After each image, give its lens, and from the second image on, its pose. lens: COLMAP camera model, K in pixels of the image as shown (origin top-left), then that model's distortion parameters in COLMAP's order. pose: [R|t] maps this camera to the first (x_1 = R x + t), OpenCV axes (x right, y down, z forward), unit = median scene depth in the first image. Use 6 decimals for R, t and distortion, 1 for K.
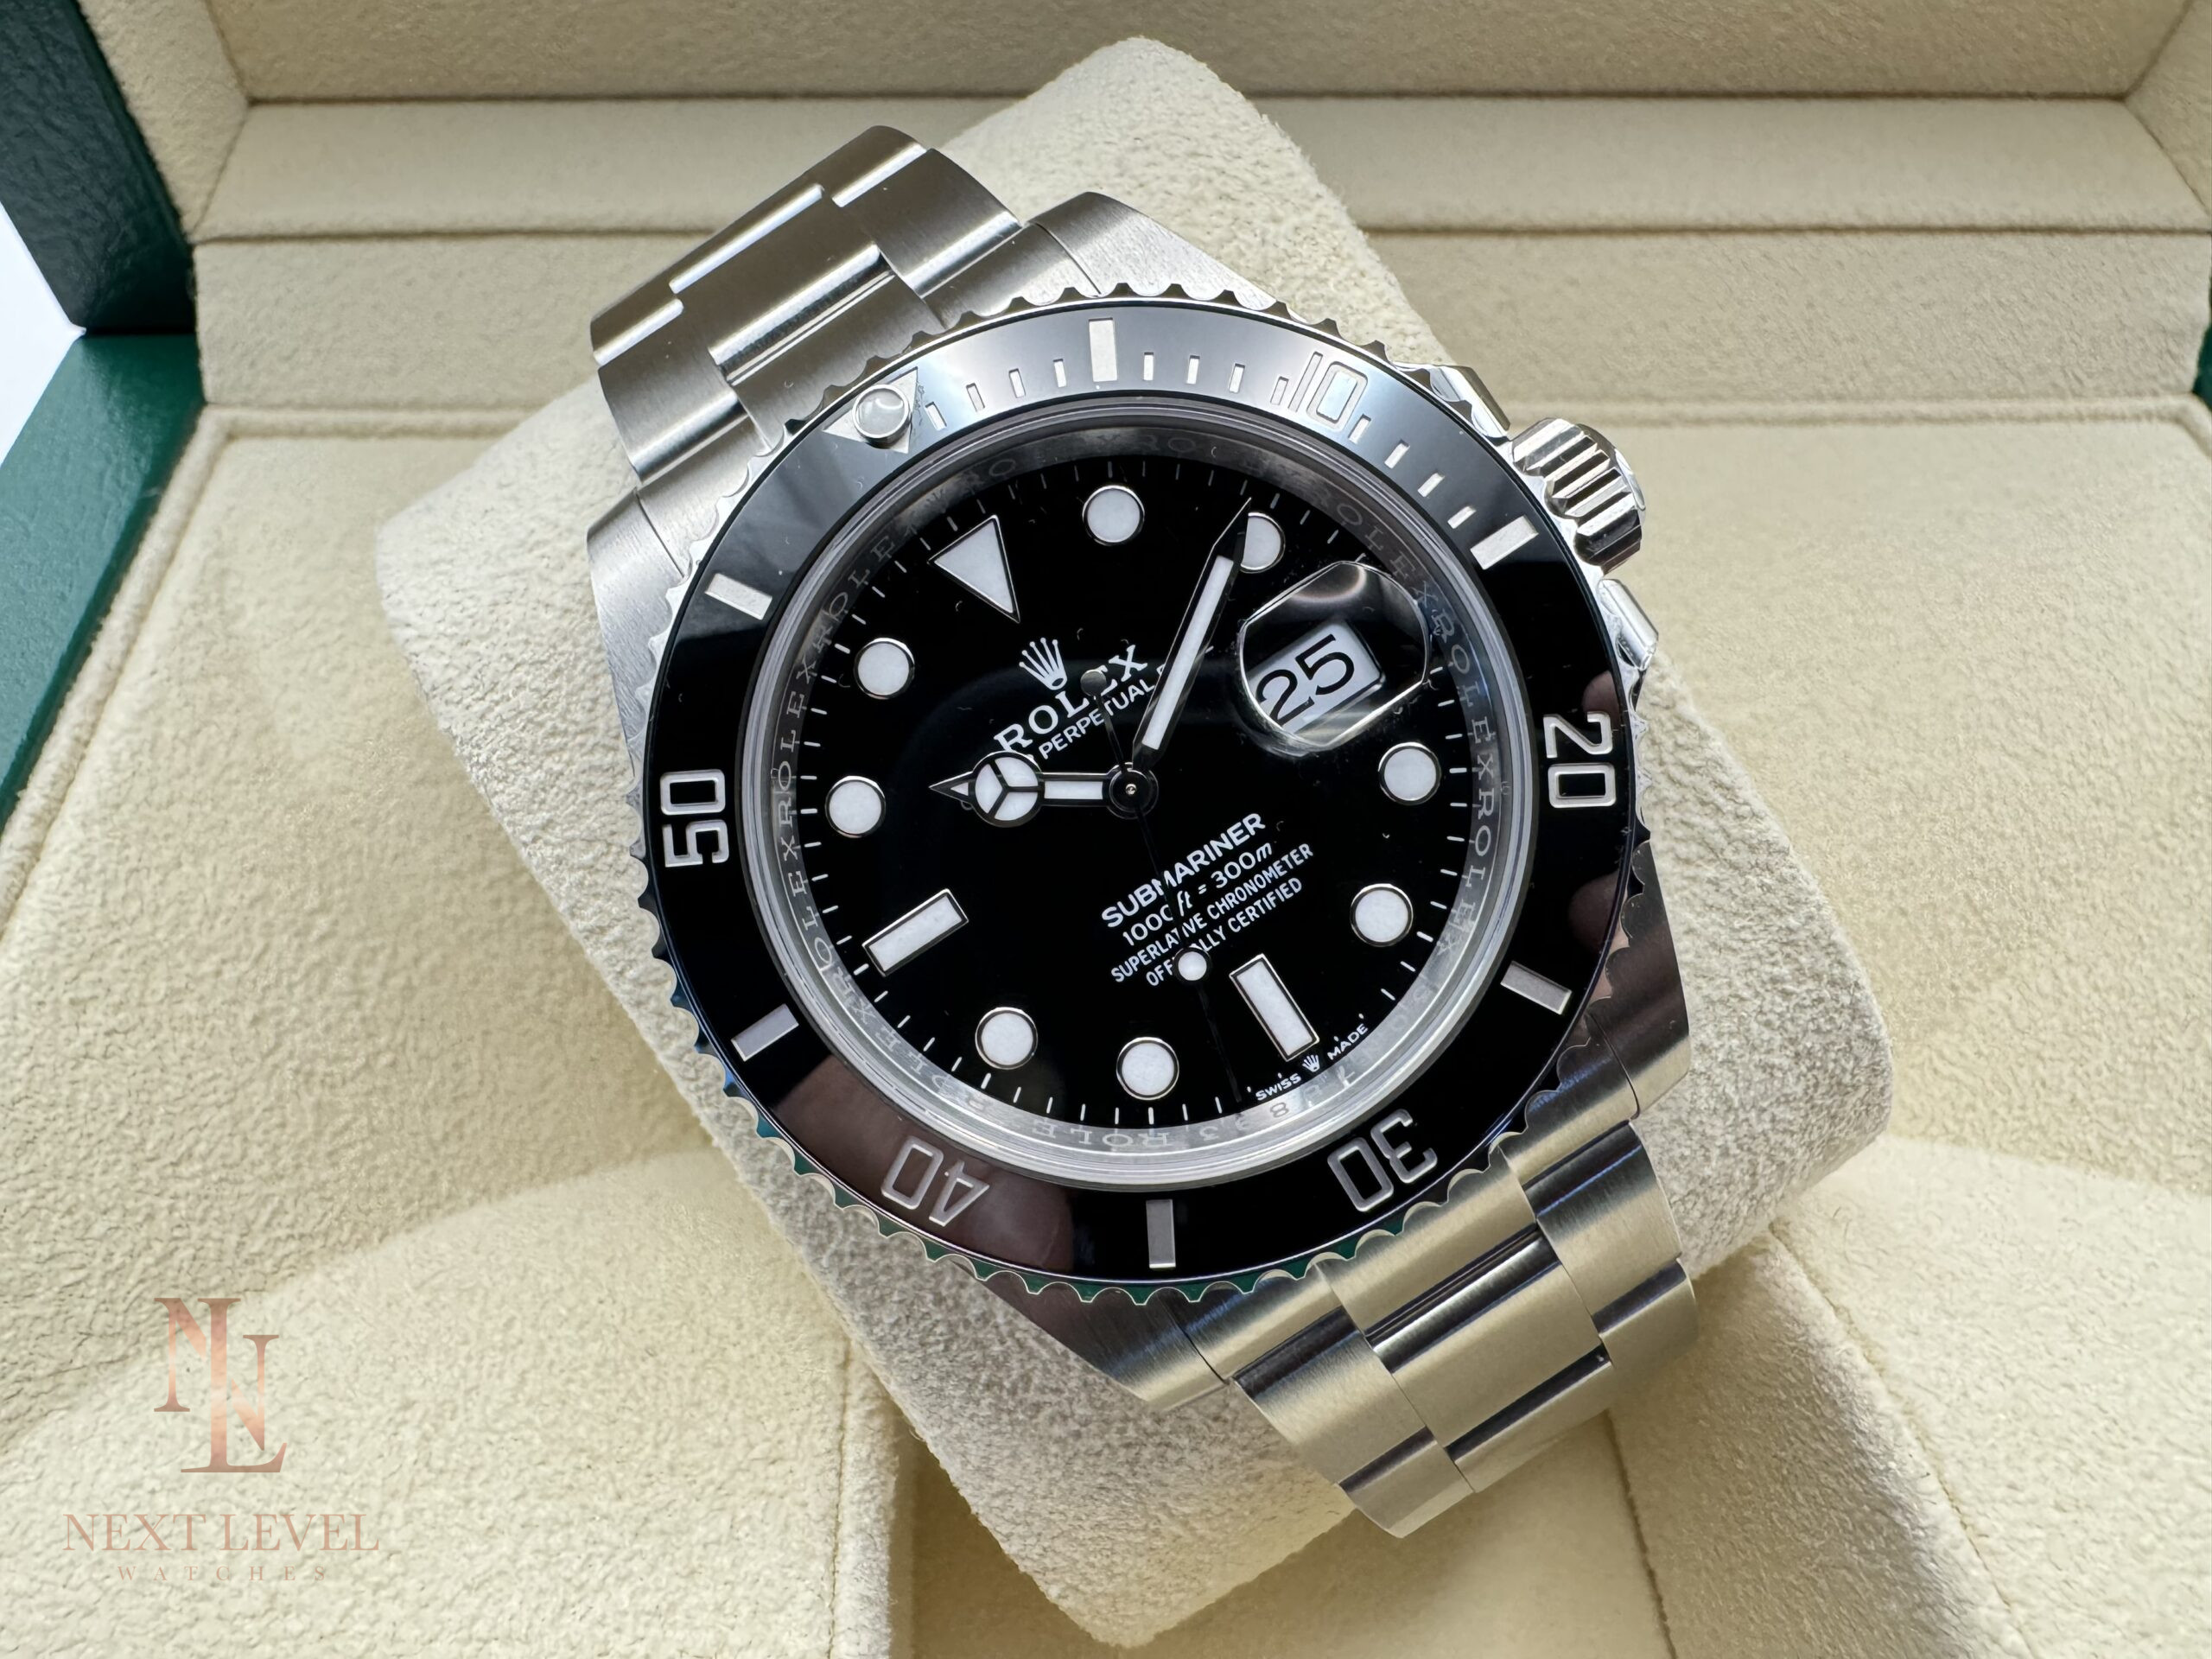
lens RADIAL K [[1583.3, 0, 1007.0], [0, 1583.3, 832.3], [0, 0, 1]] dist [-0.004812, 0.002171]
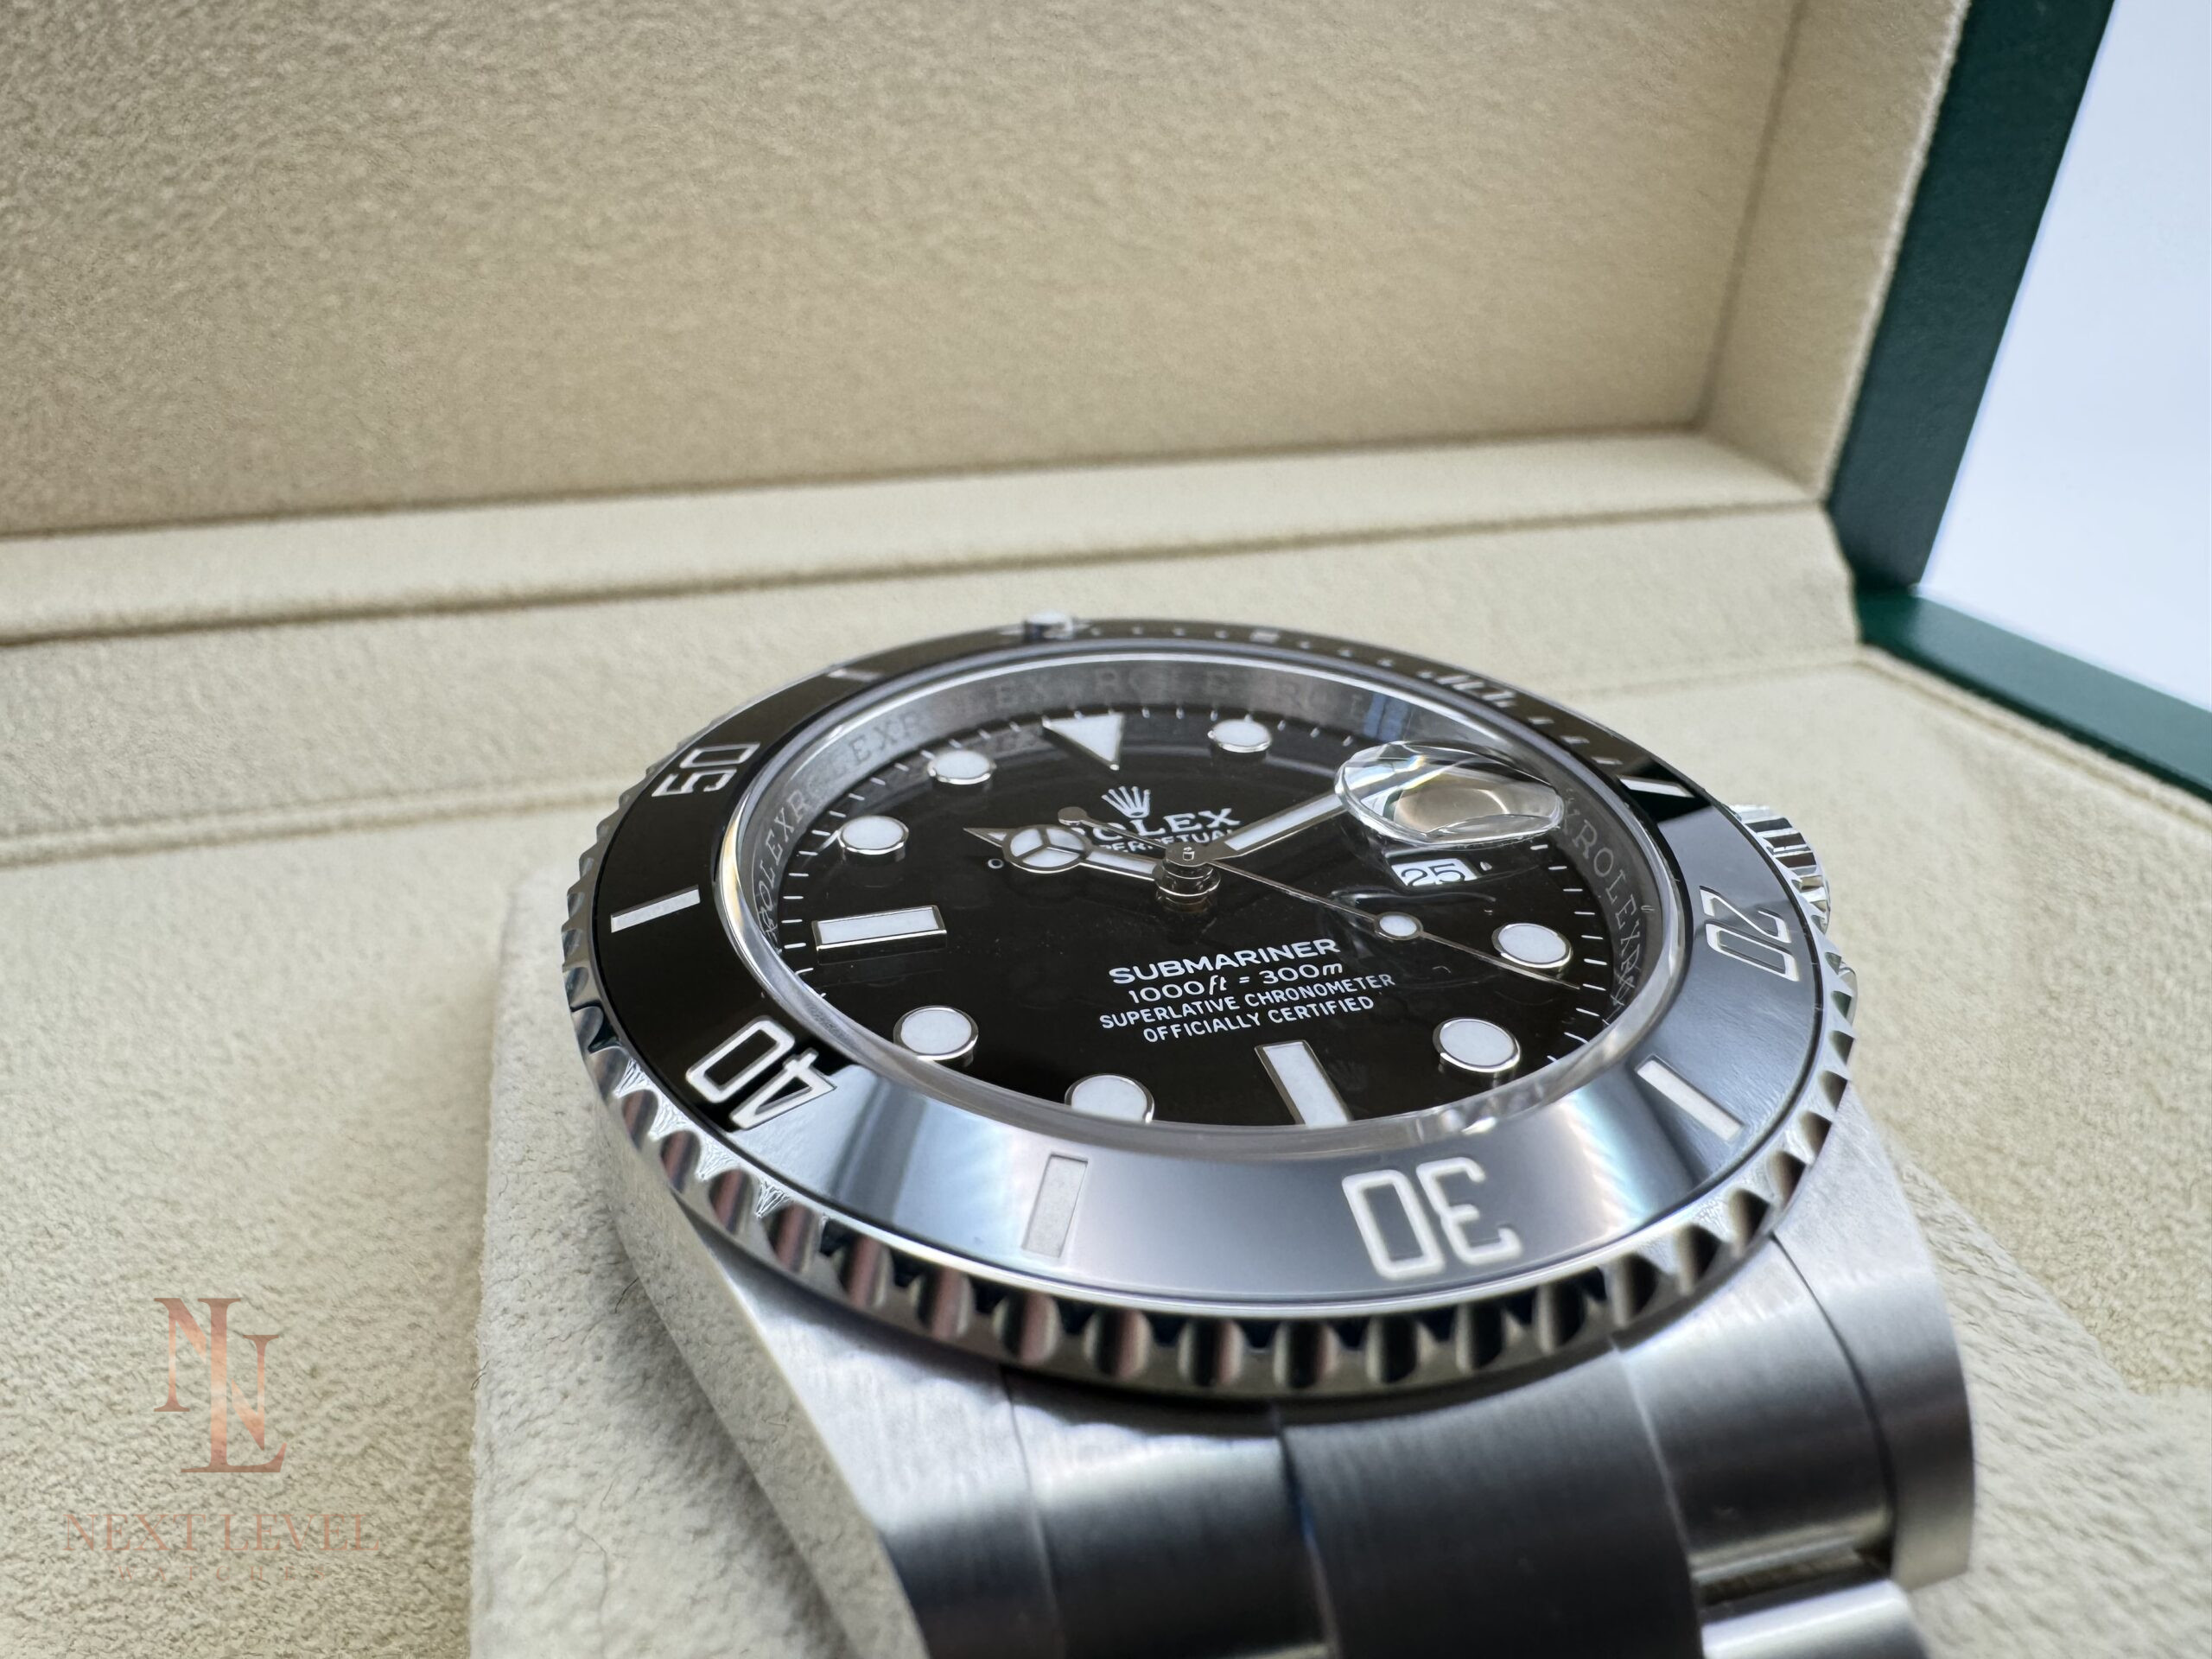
lens RADIAL K [[1589.0, 0, 1007.8], [0, 1589.0, 830.3], [0, 0, 1]] dist [-0.004464, -0.000174]
pose [[0.975748, -0.110256, 0.189100, 0.016678], [0.179267, 0.898238, -0.401288, 0.166920], [-0.125612, 0.425455, 0.896220, 0.254570]]
